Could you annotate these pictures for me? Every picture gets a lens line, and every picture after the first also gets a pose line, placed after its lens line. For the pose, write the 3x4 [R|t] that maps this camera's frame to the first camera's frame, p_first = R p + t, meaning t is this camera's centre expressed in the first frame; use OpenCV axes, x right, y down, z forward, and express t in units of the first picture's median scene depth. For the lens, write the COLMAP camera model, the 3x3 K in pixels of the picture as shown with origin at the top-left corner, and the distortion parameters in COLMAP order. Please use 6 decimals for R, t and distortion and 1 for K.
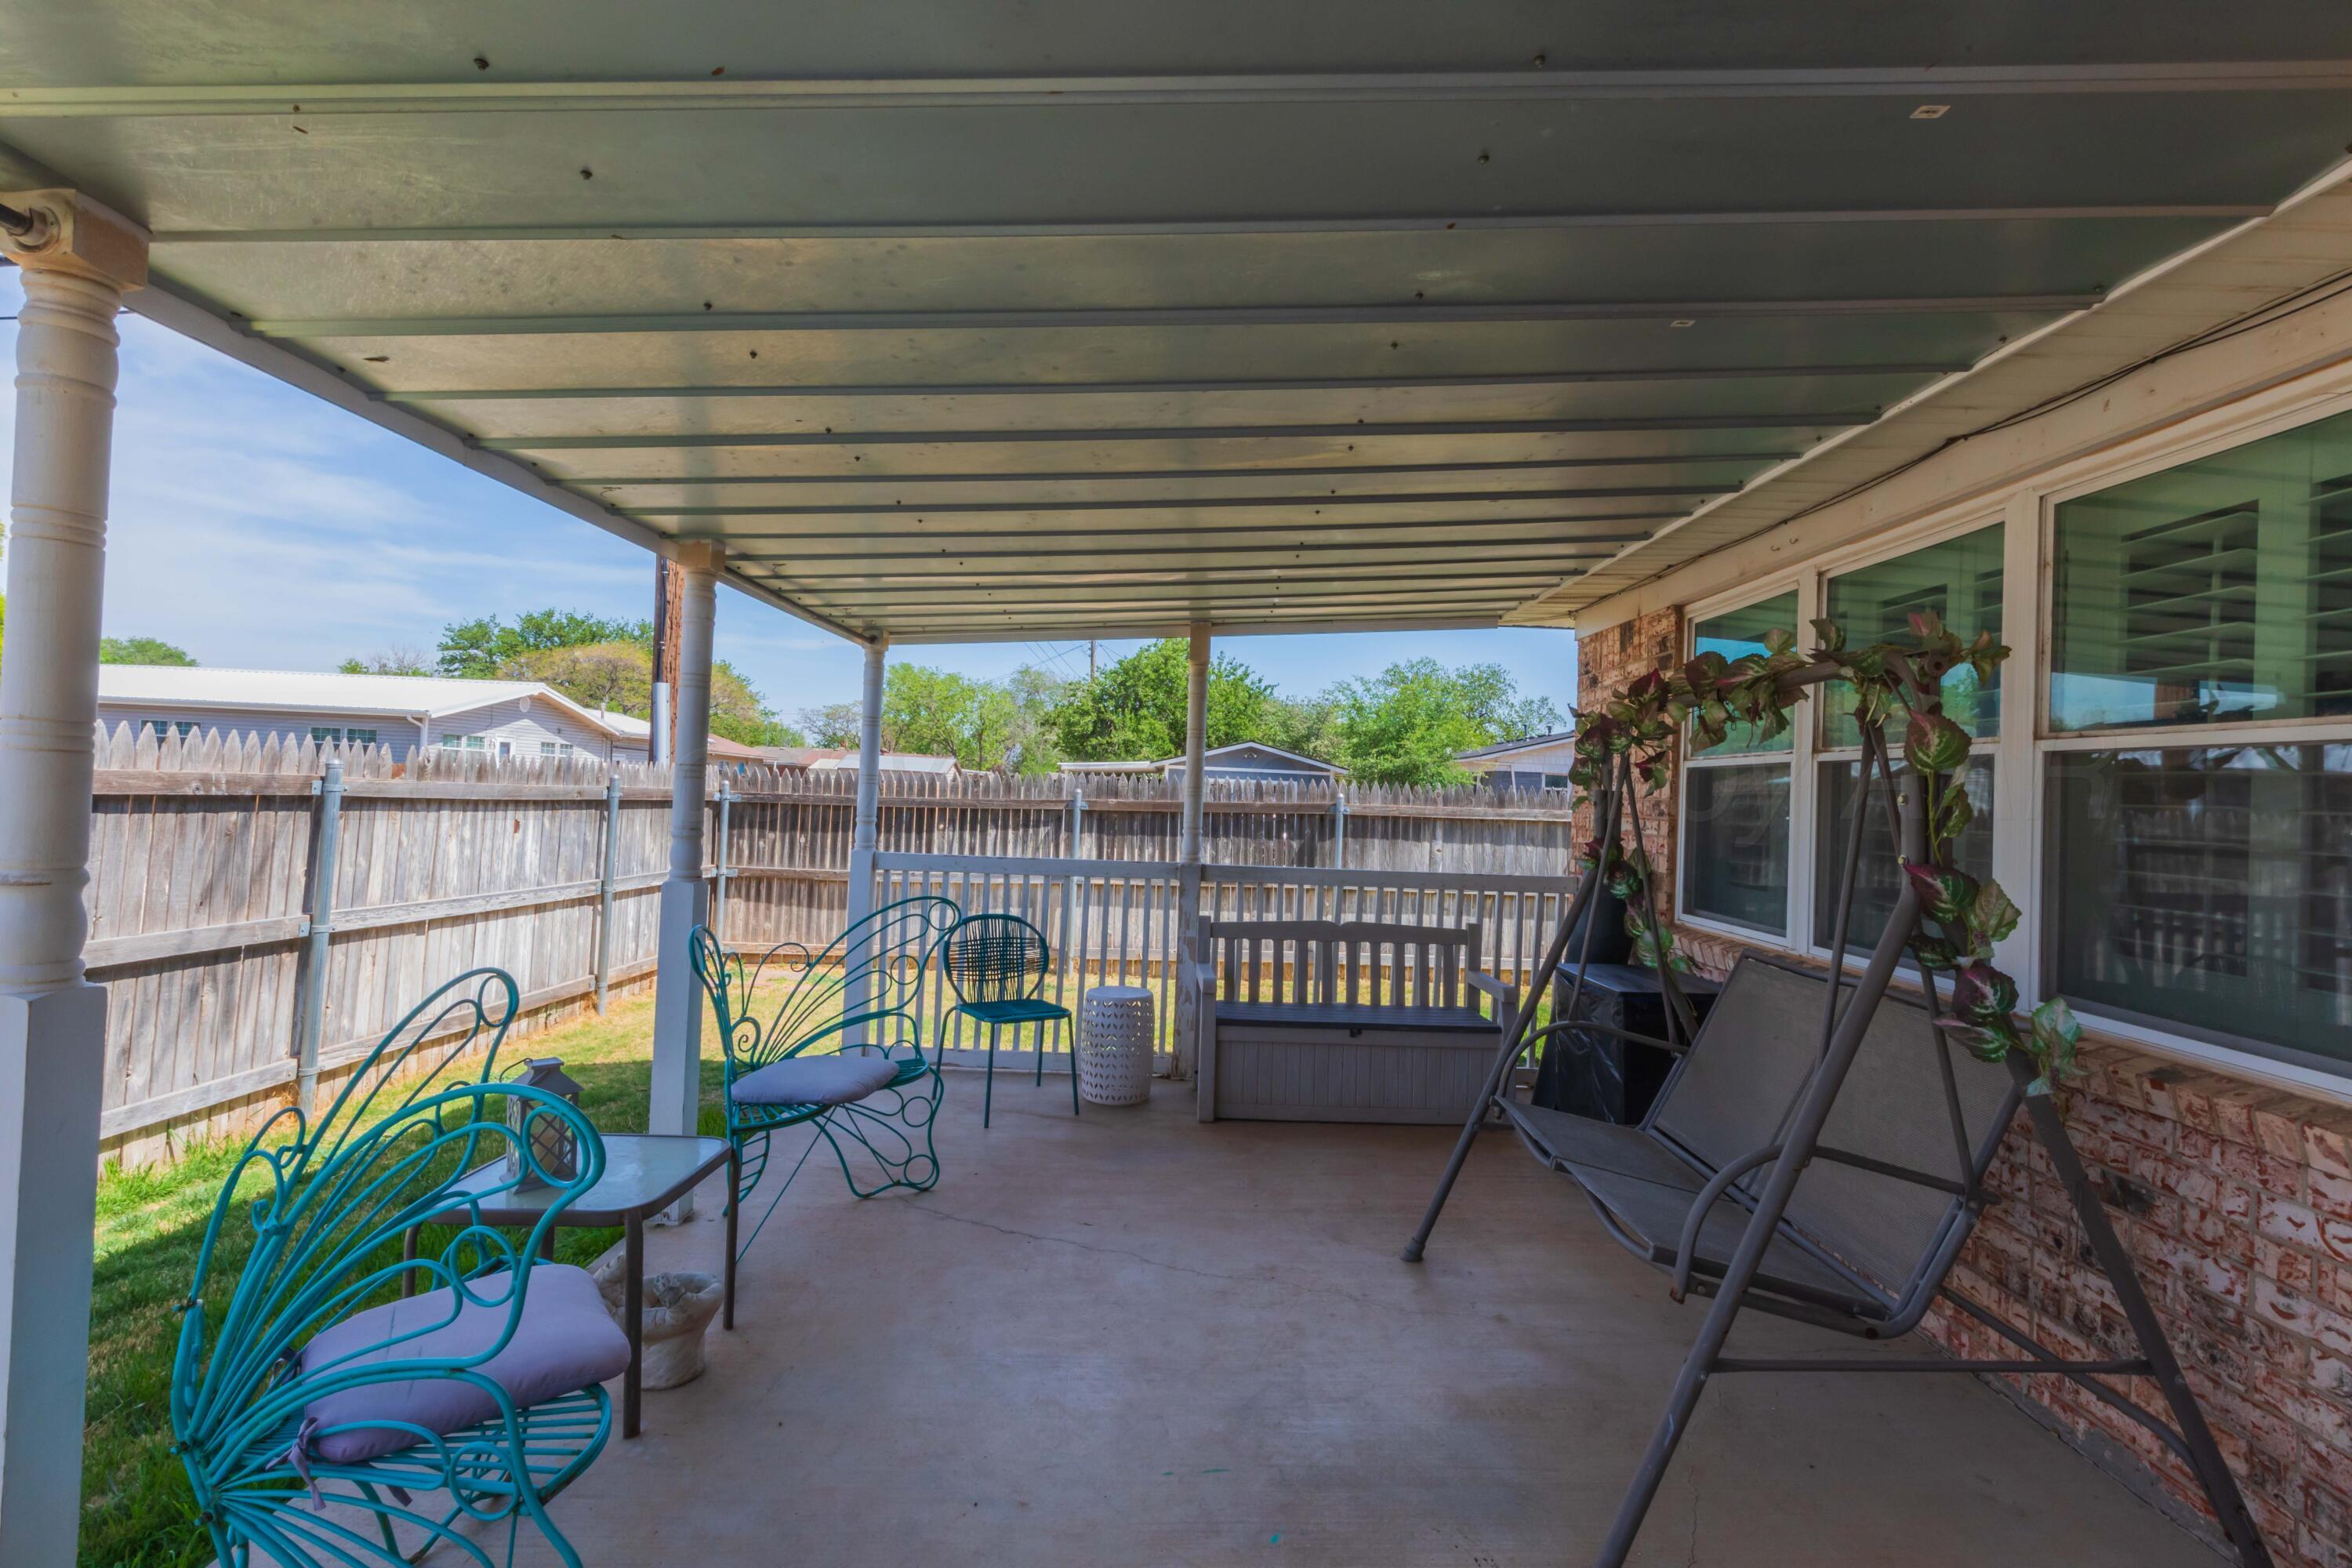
lens RADIAL K [[1058.7, 0, 1192.6], [0, 1058.7, 785.2], [0, 0, 1]] dist [0.018405, -0.005670]
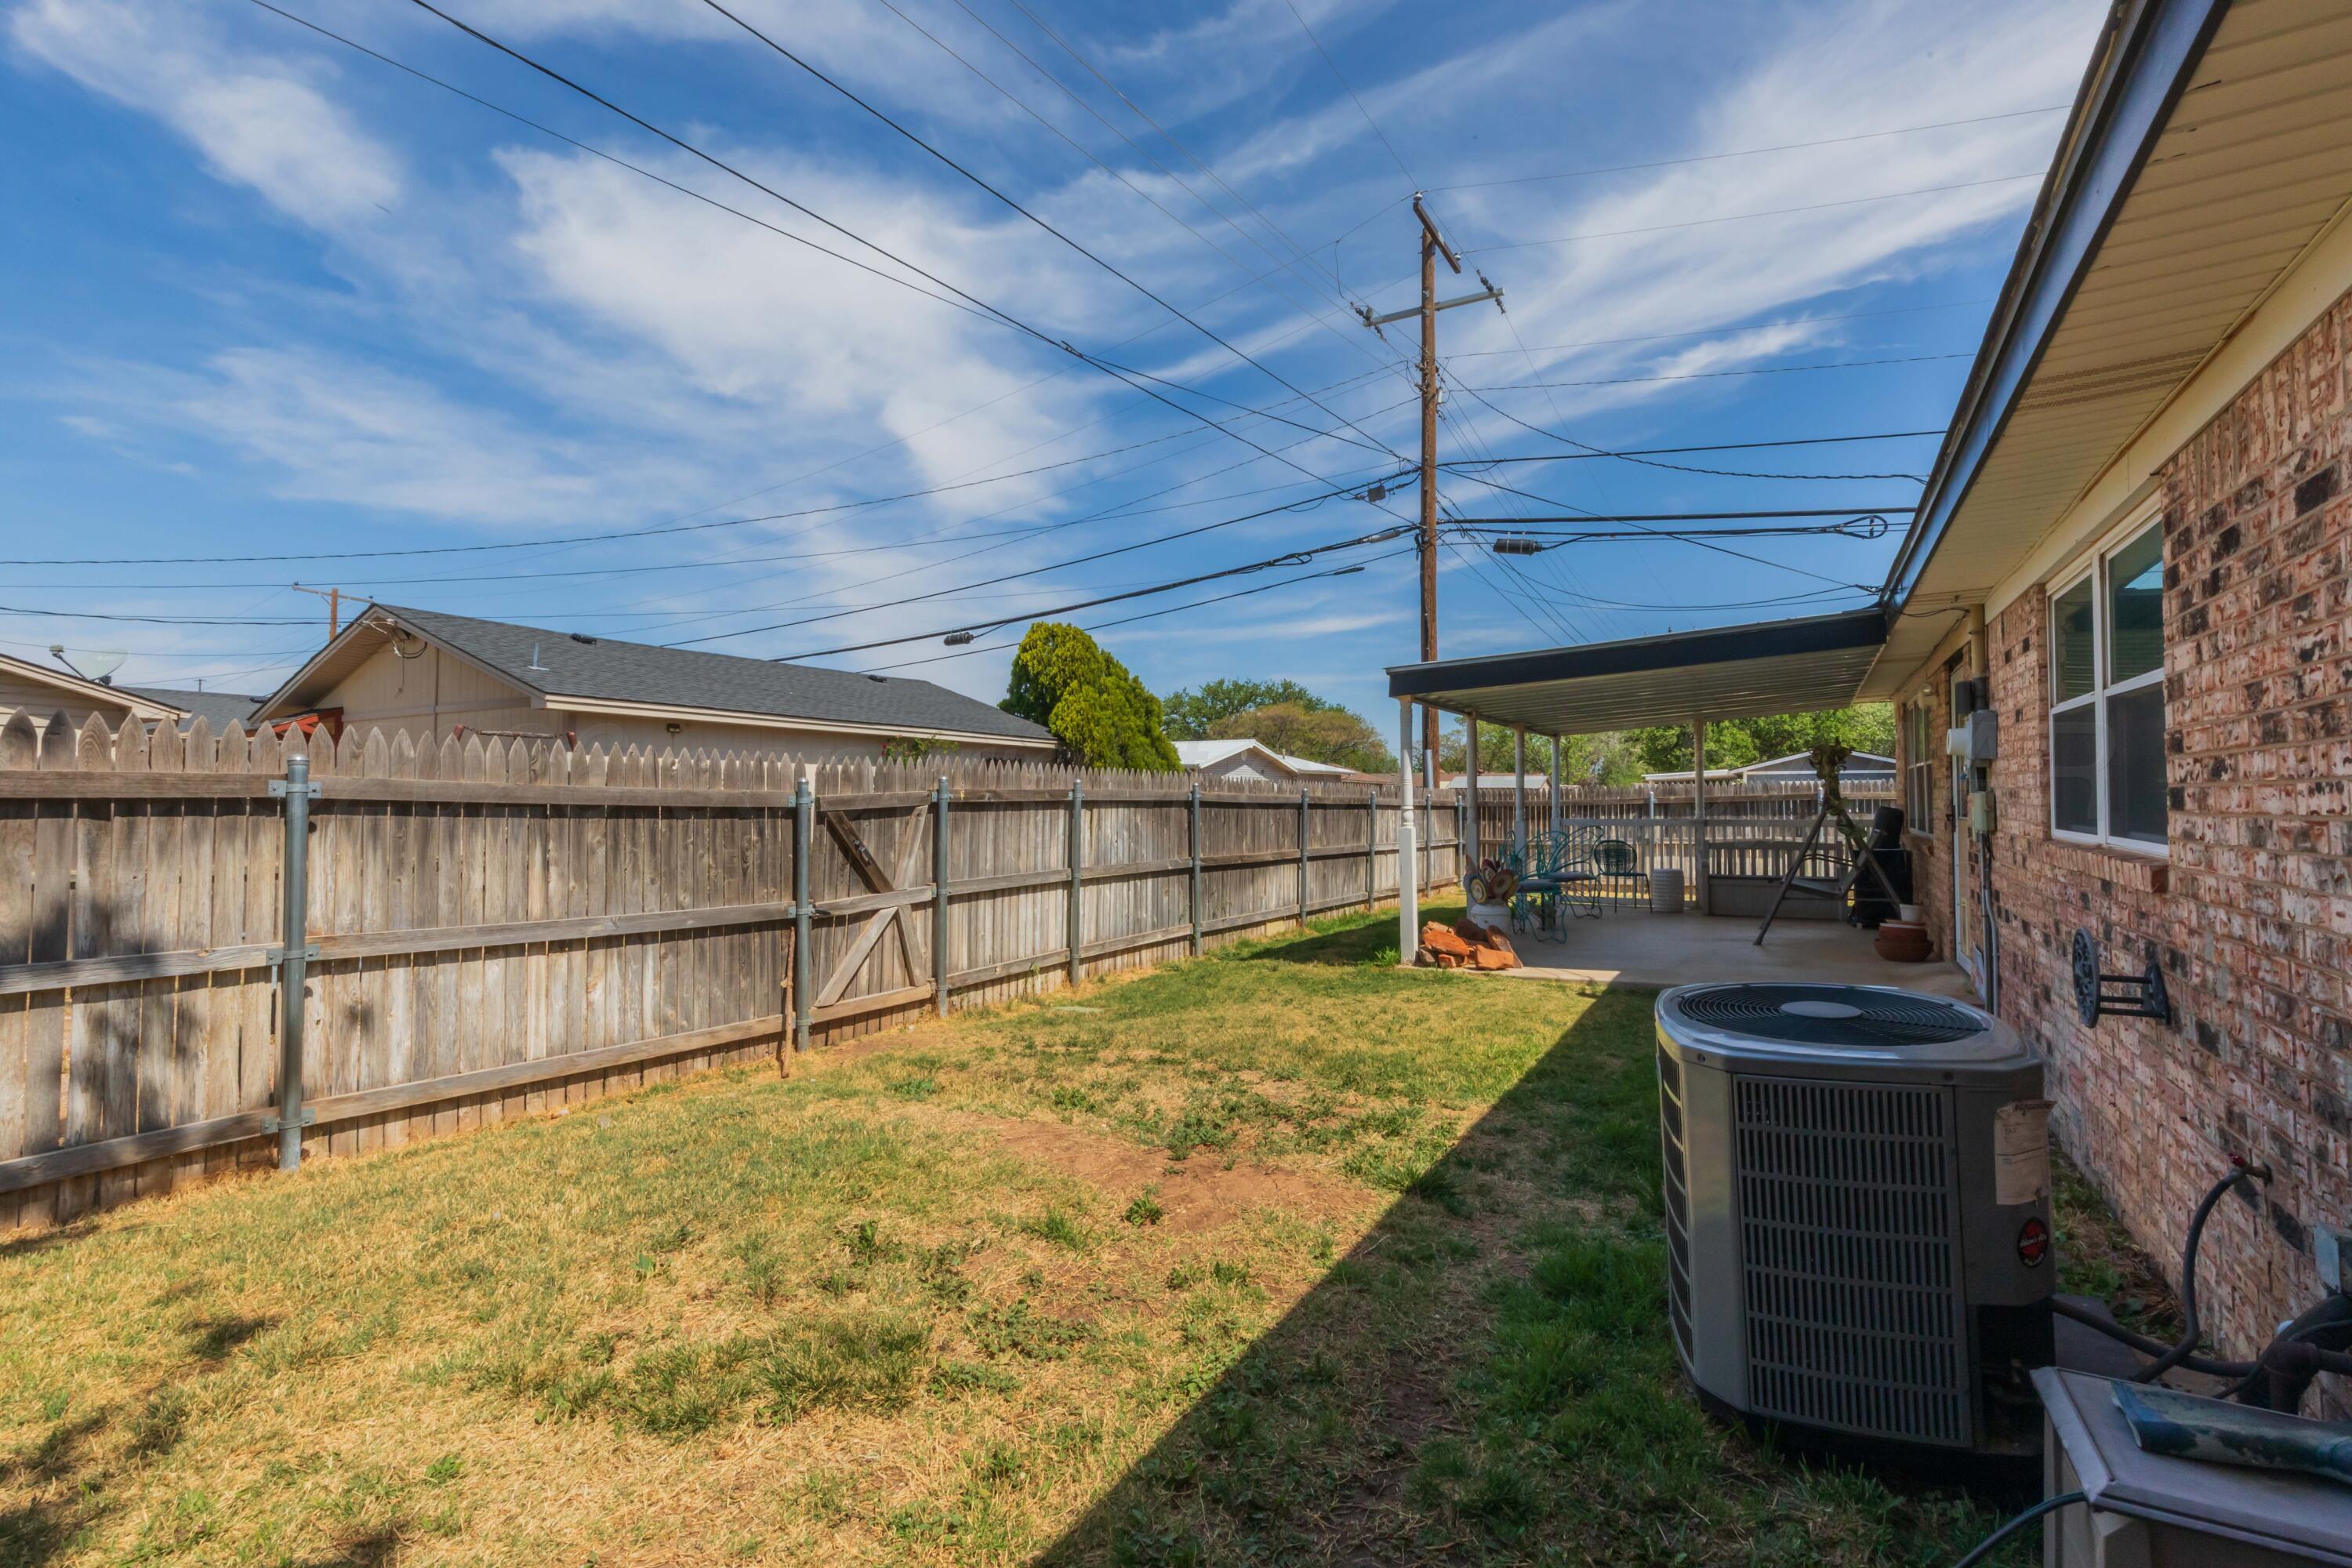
lens RADIAL K [[969.0, 0, 1222.9], [0, 969.0, 778.6], [0, 0, 1]] dist [0.000937, -0.000047]
pose [[0.857711, -0.054169, -0.511270, 0.204934], [0.041860, 0.998490, -0.035565, 0.017559], [0.512424, 0.009103, 0.858684, -1.461268]]
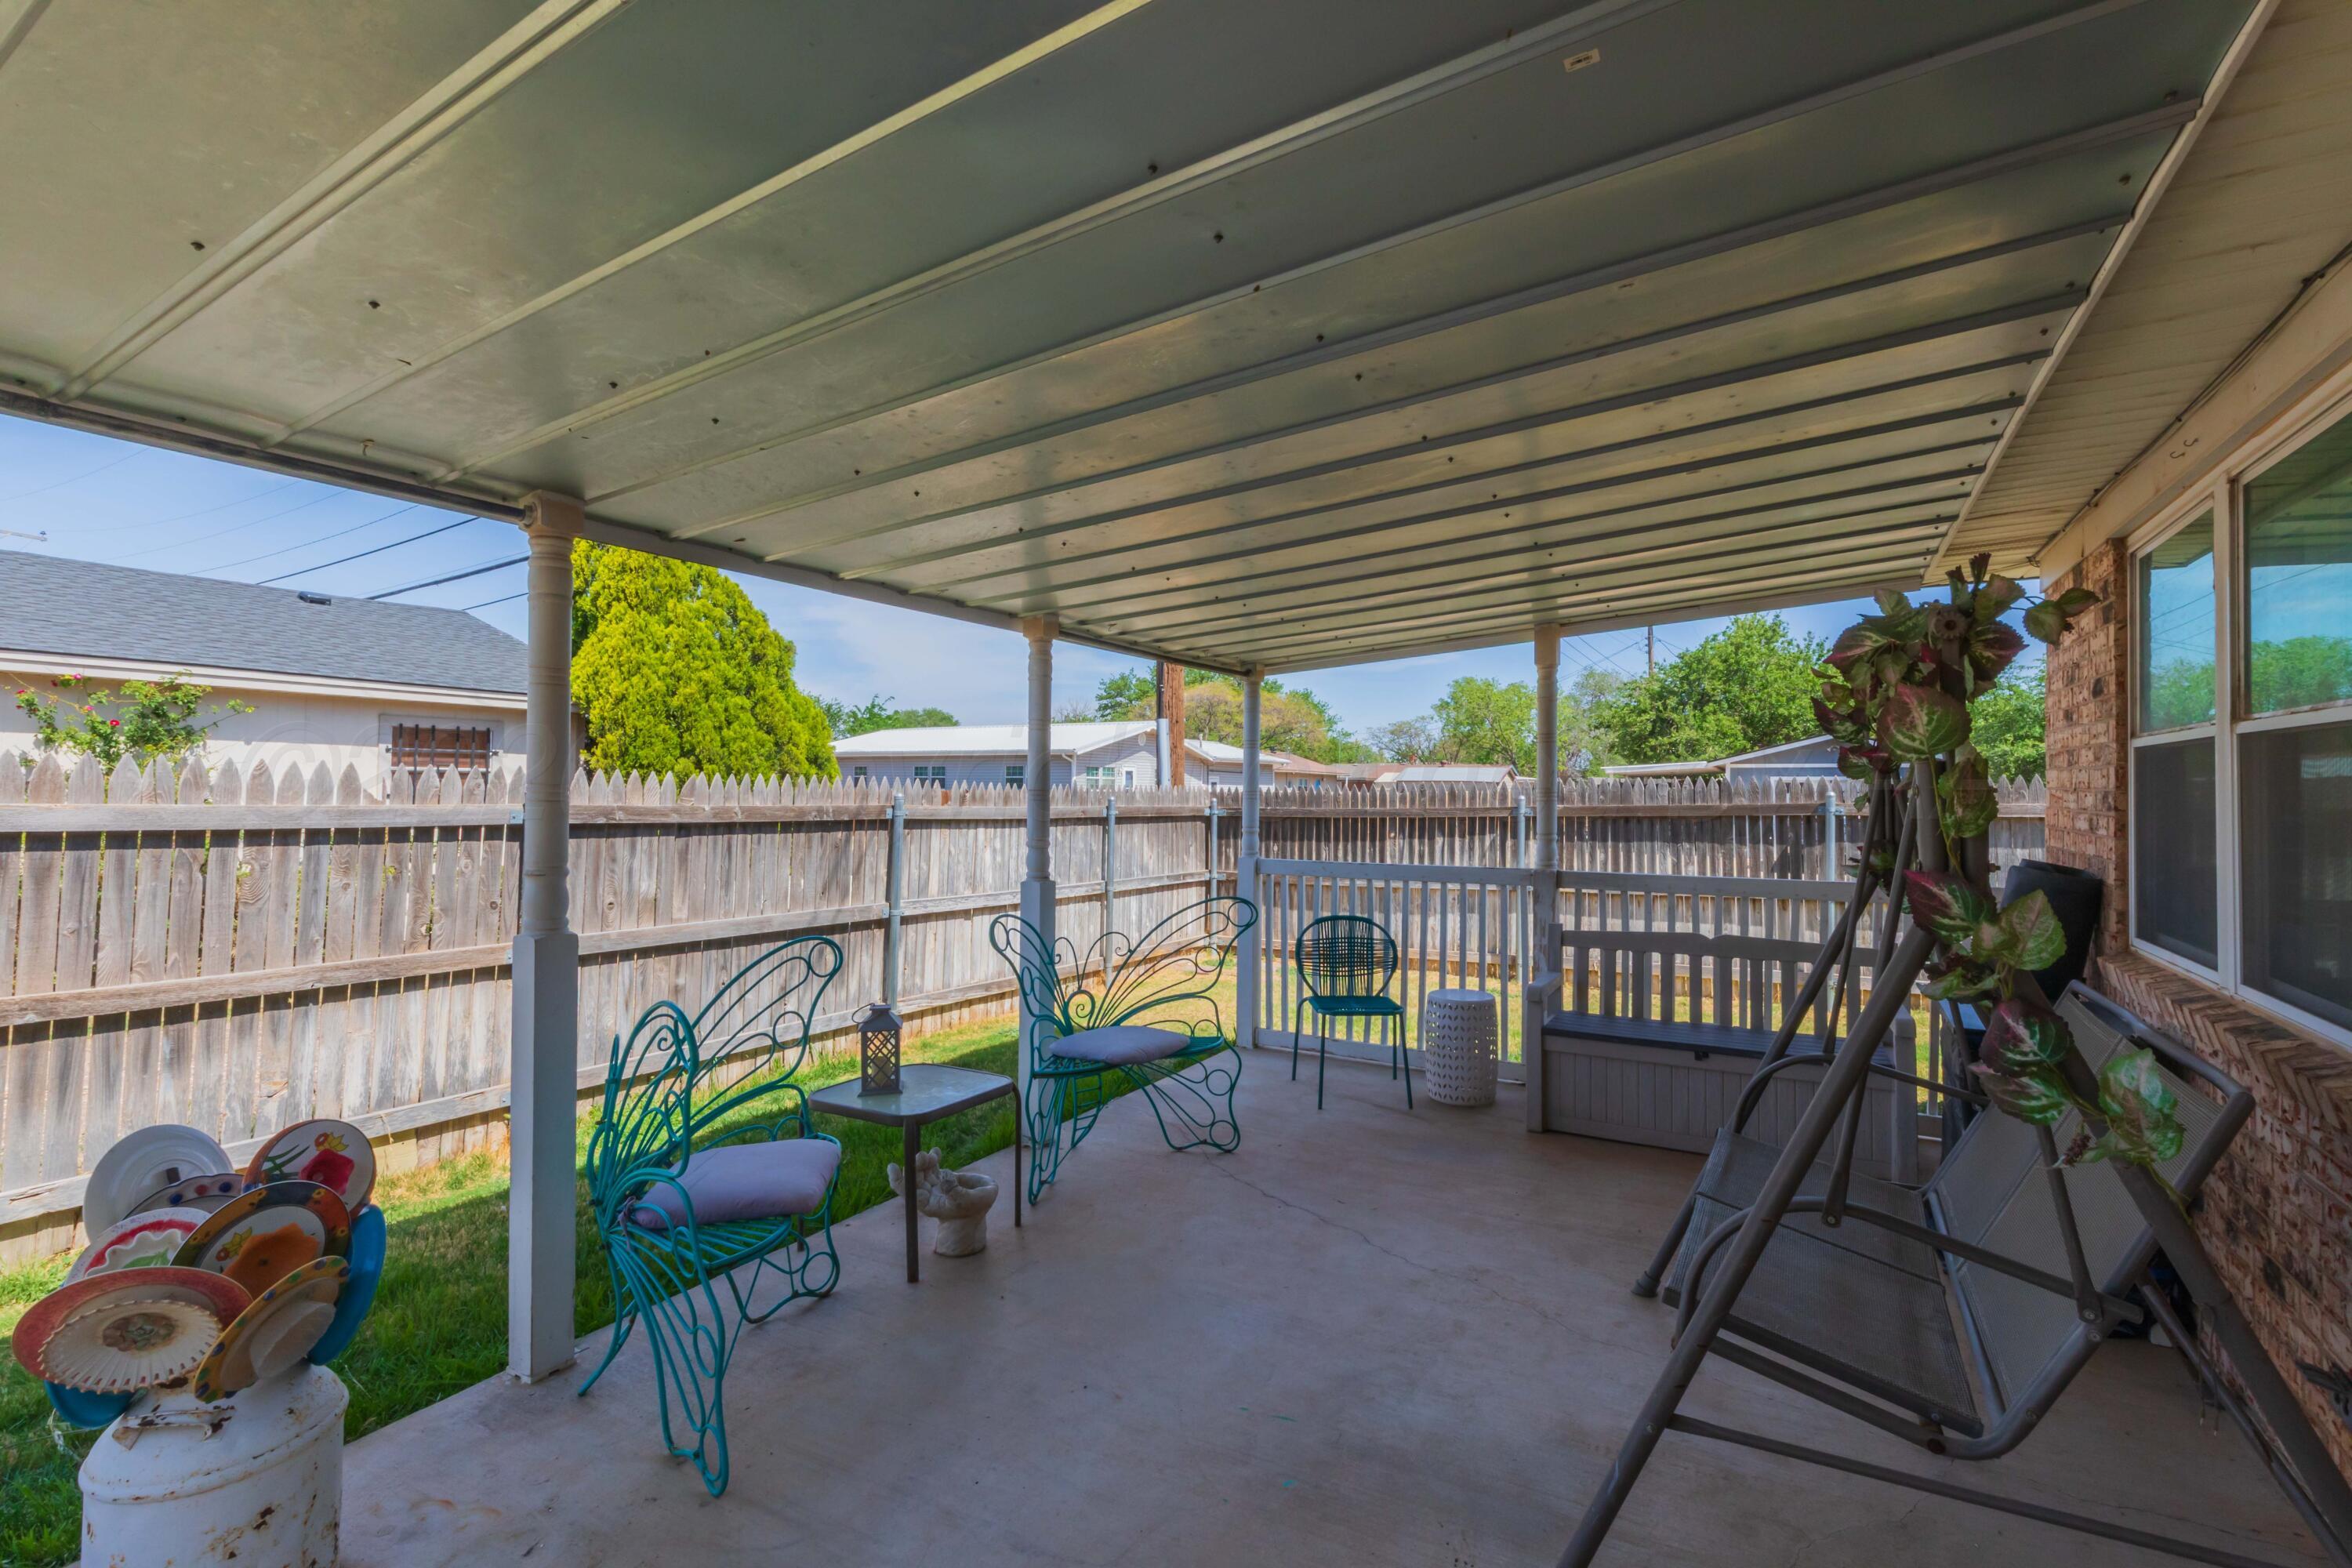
lens RADIAL K [[1030.2, 0, 1208.8], [0, 1030.2, 786.2], [0, 0, 1]] dist [0.014111, -0.000679]
pose [[0.867979, -0.036196, -0.495279, 0.214293], [0.032332, 0.999343, -0.016372, 0.001741], [0.495547, -0.001803, 0.868579, 0.013160]]
